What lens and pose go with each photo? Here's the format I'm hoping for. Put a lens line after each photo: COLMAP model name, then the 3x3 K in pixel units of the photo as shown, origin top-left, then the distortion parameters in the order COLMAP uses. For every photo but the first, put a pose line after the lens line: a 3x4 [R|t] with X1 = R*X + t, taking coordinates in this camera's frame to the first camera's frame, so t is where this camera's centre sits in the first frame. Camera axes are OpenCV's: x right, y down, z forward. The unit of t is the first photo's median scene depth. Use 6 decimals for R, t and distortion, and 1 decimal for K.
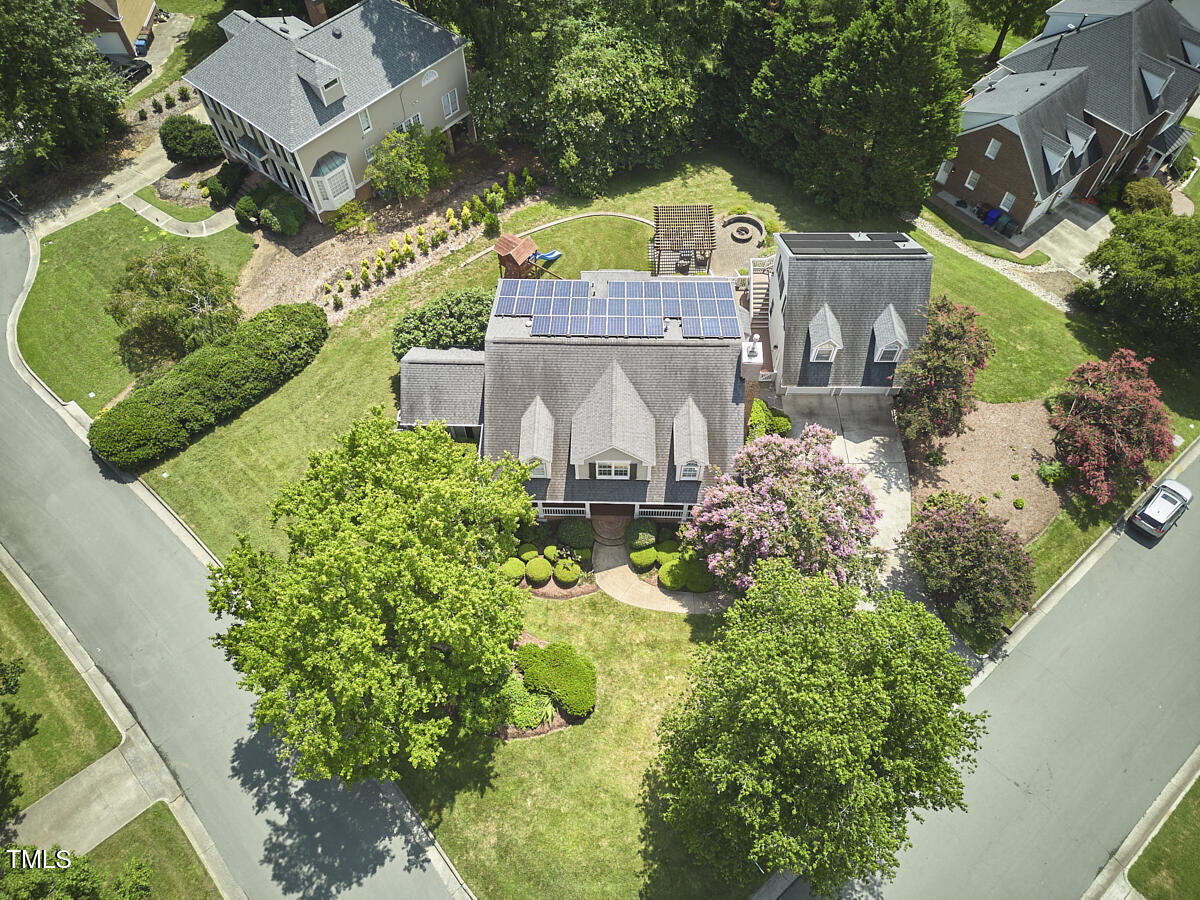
lens RADIAL K [[863.0, 0, 600.5], [0, 863.0, 449.8], [0, 0, 1]] dist [-0.001333, -0.007169]
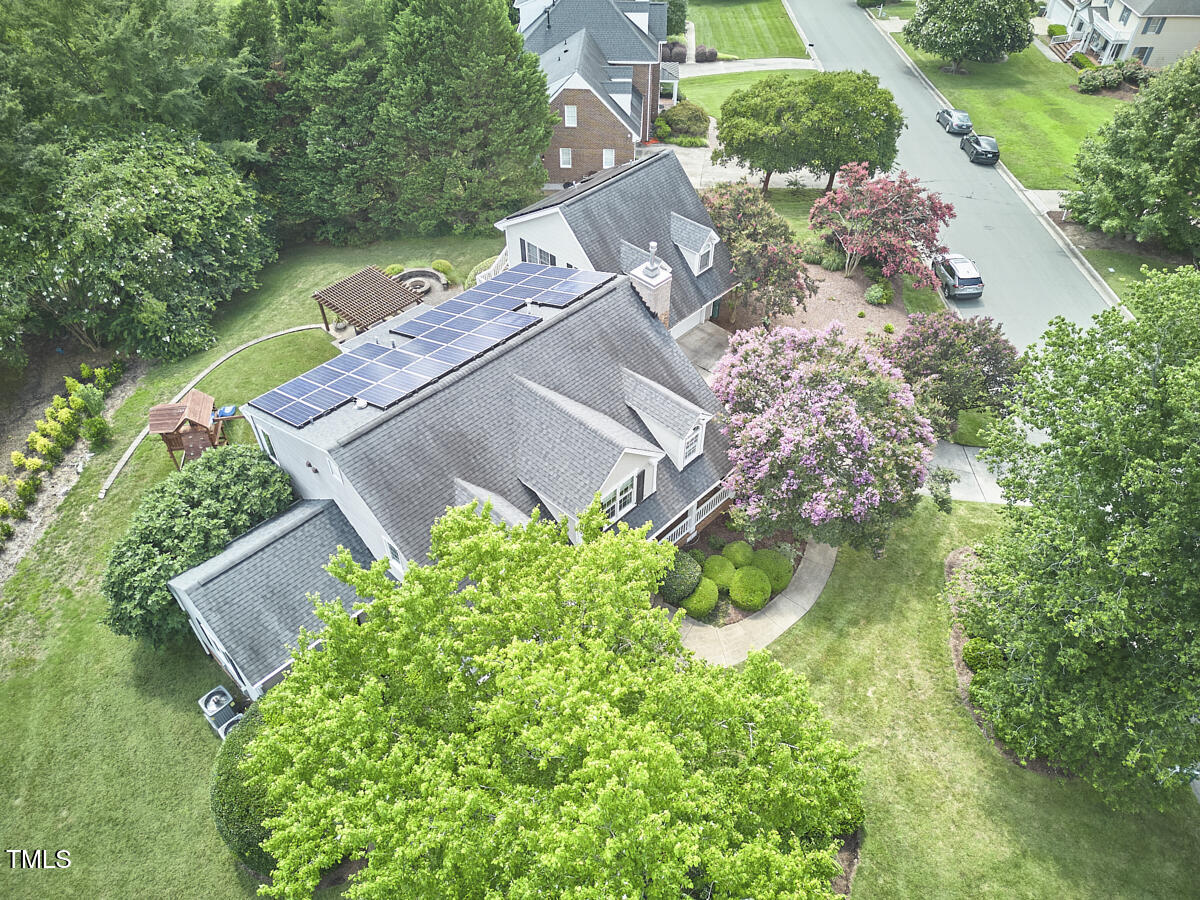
lens RADIAL K [[863.0, 0, 601.3], [0, 863.0, 450.4], [0, 0, 1]] dist [-0.001333, -0.007169]
pose [[0.659316, -0.491901, 0.568626, -0.303564], [0.623394, 0.780453, -0.047673, 0.014154], [-0.420335, 0.385909, 0.821214, 0.392956]]
